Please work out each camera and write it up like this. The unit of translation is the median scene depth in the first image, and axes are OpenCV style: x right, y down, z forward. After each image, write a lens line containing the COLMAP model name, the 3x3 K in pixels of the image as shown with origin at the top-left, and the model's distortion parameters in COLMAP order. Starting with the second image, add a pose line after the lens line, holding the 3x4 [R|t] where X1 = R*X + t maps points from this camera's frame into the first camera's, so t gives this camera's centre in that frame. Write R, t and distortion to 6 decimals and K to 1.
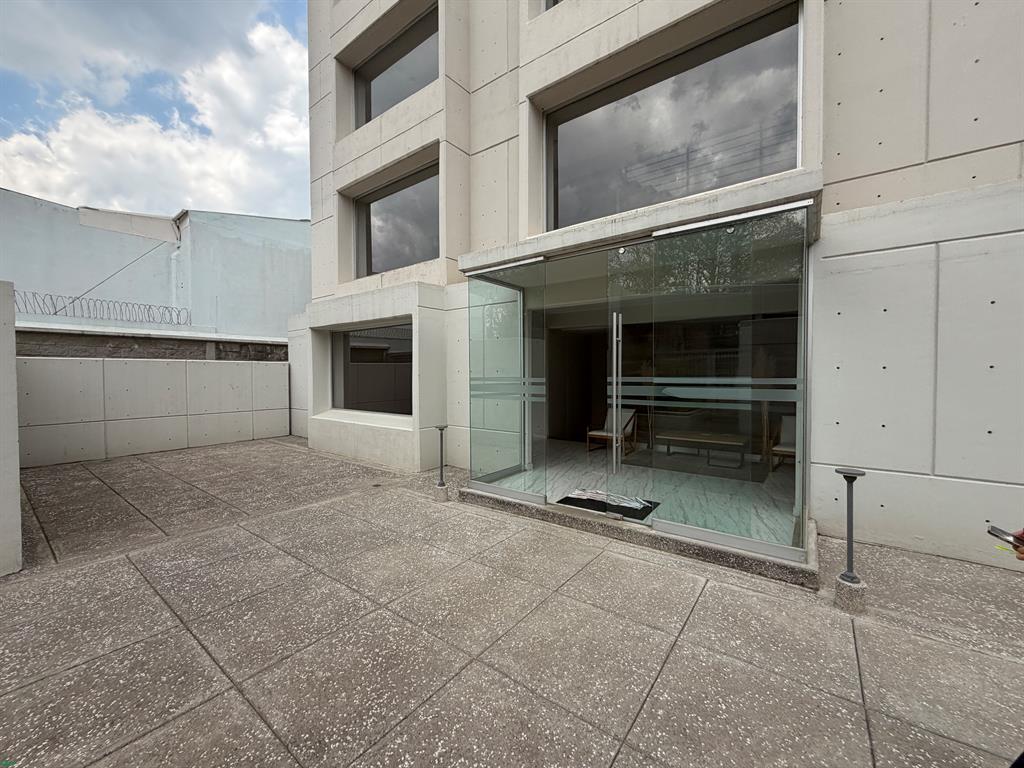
lens RADIAL K [[407.4, 0, 508.8], [0, 407.4, 383.7], [0, 0, 1]] dist [0.000514, -0.000094]
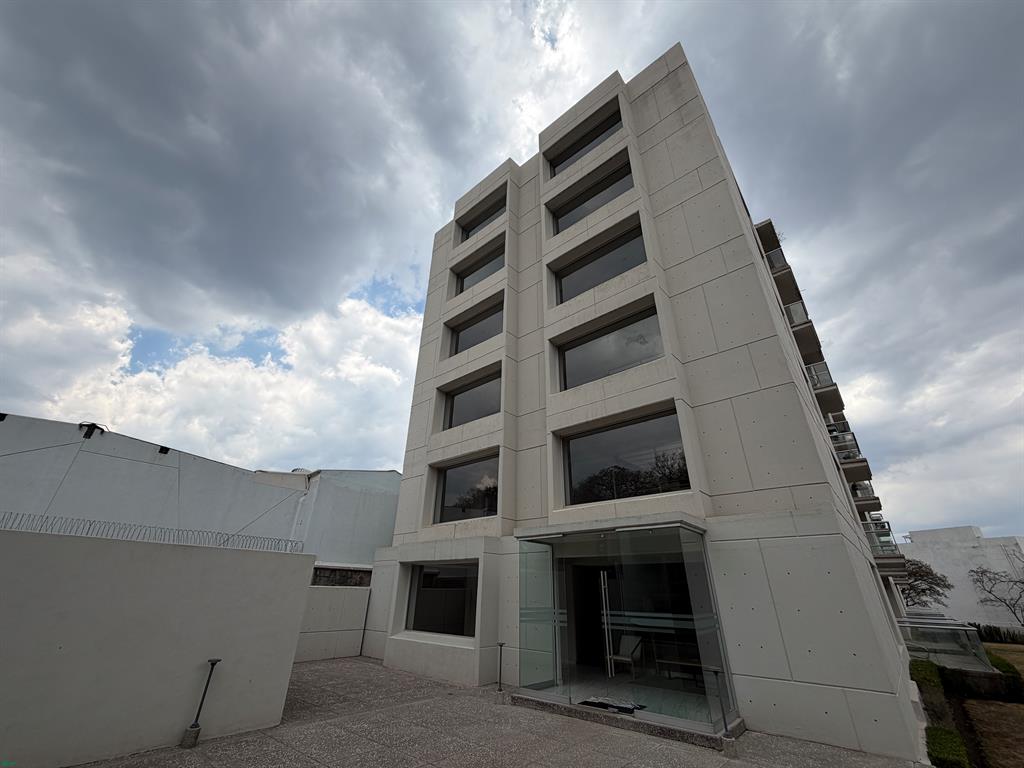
lens RADIAL K [[407.4, 0, 508.8], [0, 407.4, 383.7], [0, 0, 1]] dist [0.000514, -0.000094]
pose [[0.997705, -0.010951, -0.066826, -0.018695], [-0.022622, 0.876237, -0.481349, -0.012655], [0.063827, 0.481756, 0.873978, -0.689095]]
